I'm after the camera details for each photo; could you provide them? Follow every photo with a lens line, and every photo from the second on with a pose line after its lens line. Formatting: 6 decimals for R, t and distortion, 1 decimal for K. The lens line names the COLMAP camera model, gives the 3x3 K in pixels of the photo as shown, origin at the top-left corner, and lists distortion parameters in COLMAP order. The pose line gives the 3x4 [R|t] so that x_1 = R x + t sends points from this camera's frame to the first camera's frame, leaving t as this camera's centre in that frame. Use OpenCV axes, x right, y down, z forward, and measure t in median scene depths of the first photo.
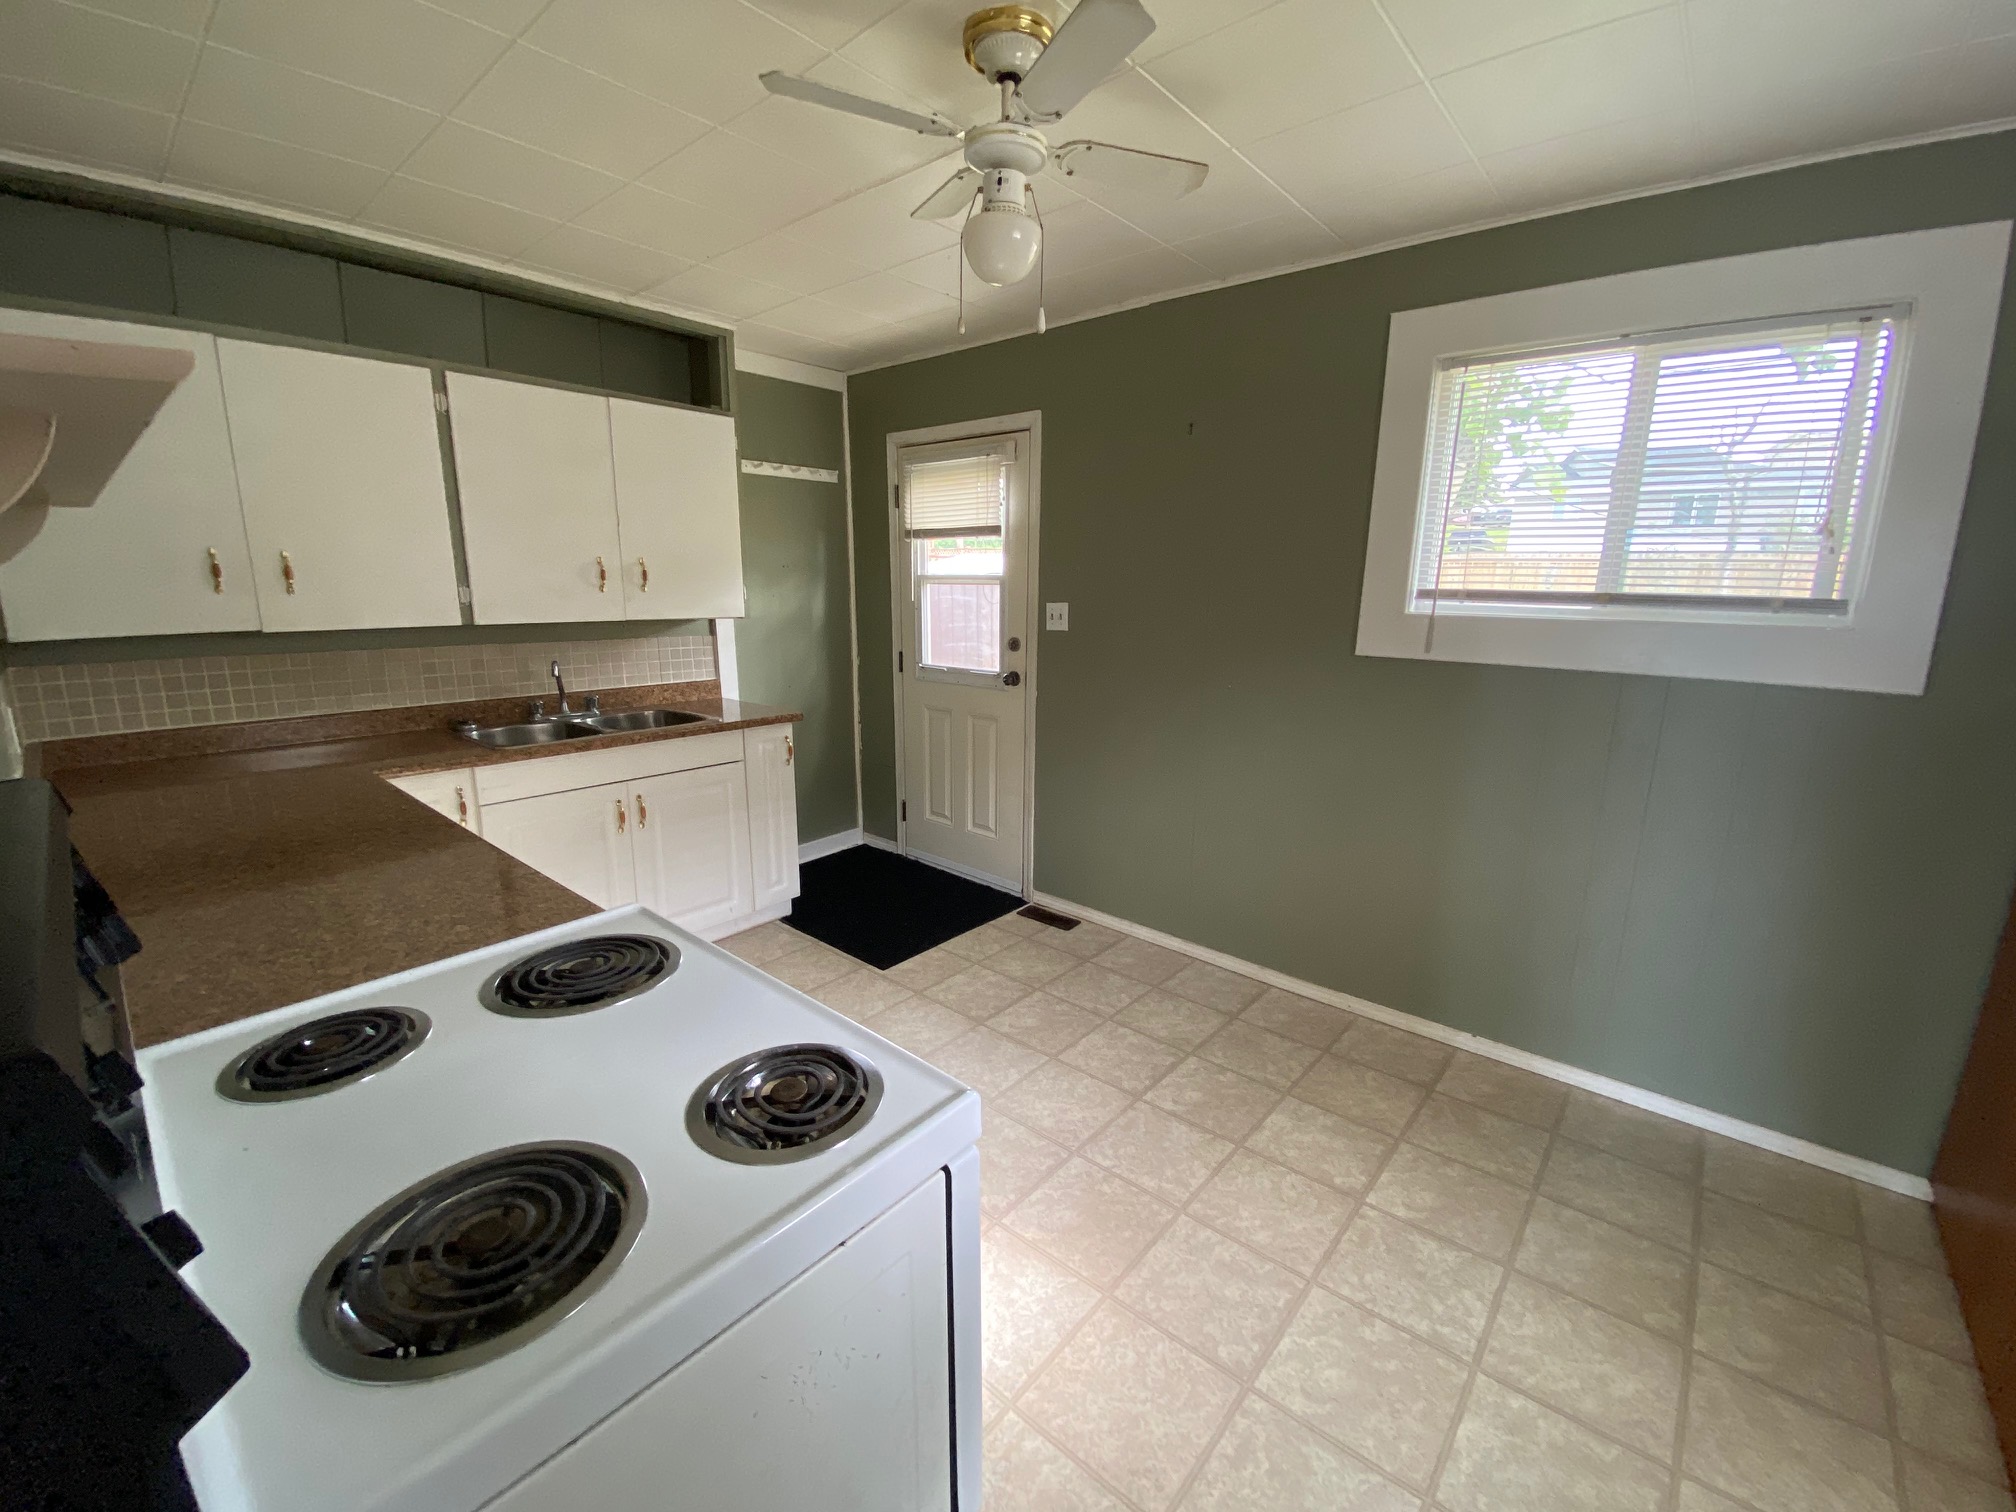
lens RADIAL K [[833.3, 0, 1008.0], [0, 833.3, 756.0], [0, 0, 1]] dist [0.086533, -0.054609]
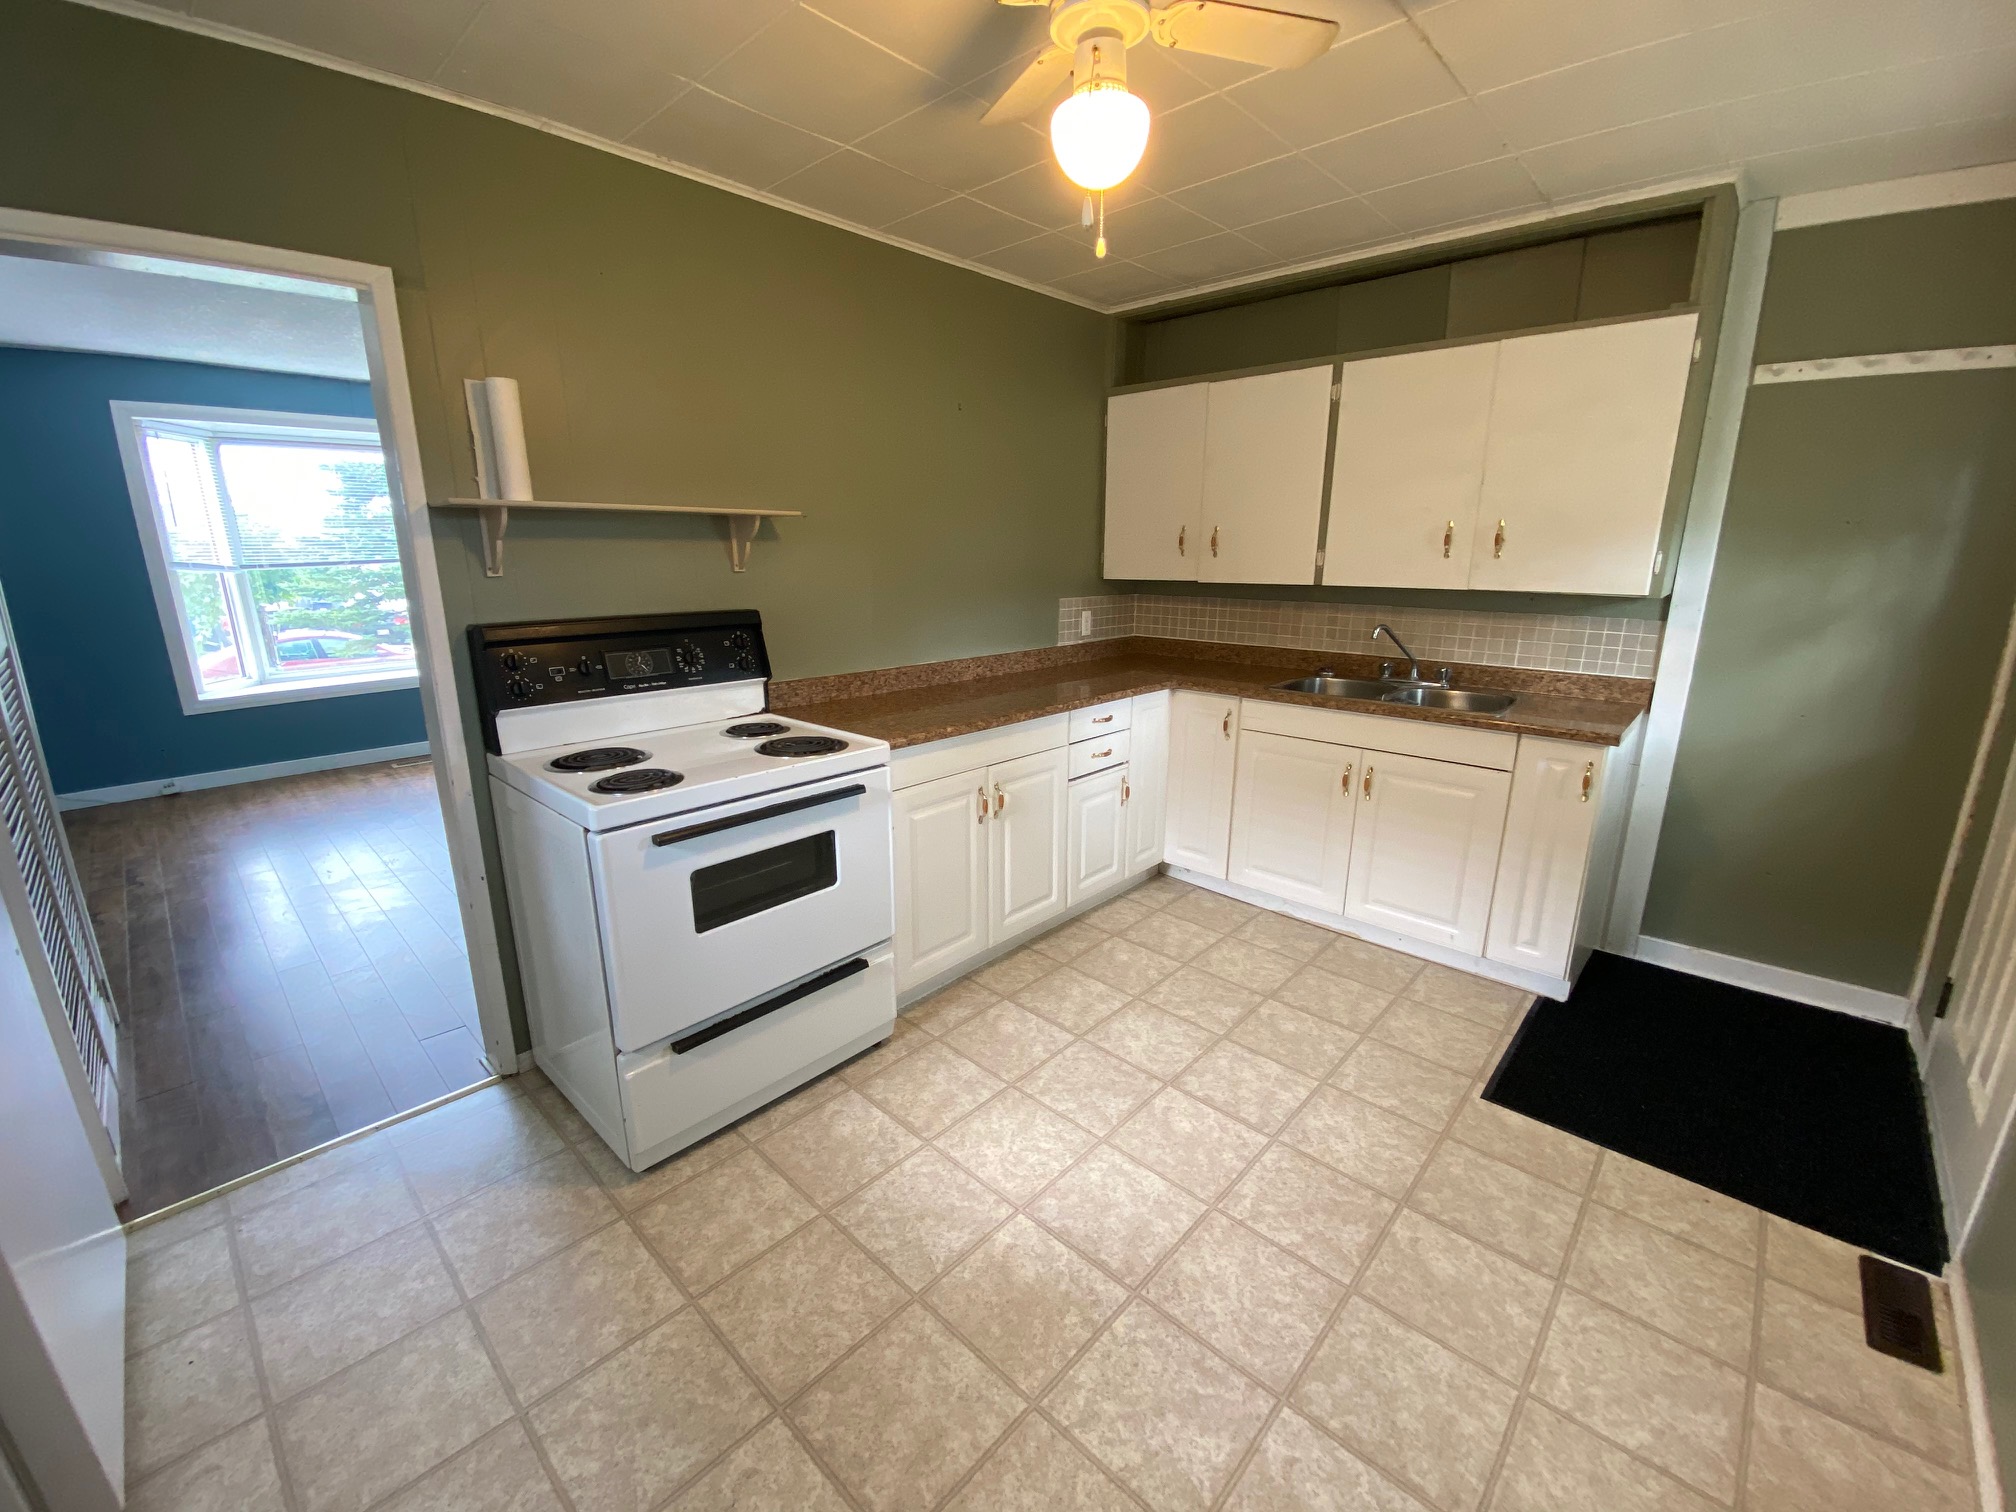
lens RADIAL K [[808.5, 0, 1009.9], [0, 808.5, 780.3], [0, 0, 1]] dist [0.021590, -0.023419]
pose [[-0.048627, 0.270726, -0.961427, 0.536379], [-0.209382, 0.938416, 0.274837, -0.118859], [0.976624, 0.214670, 0.011052, 0.628591]]
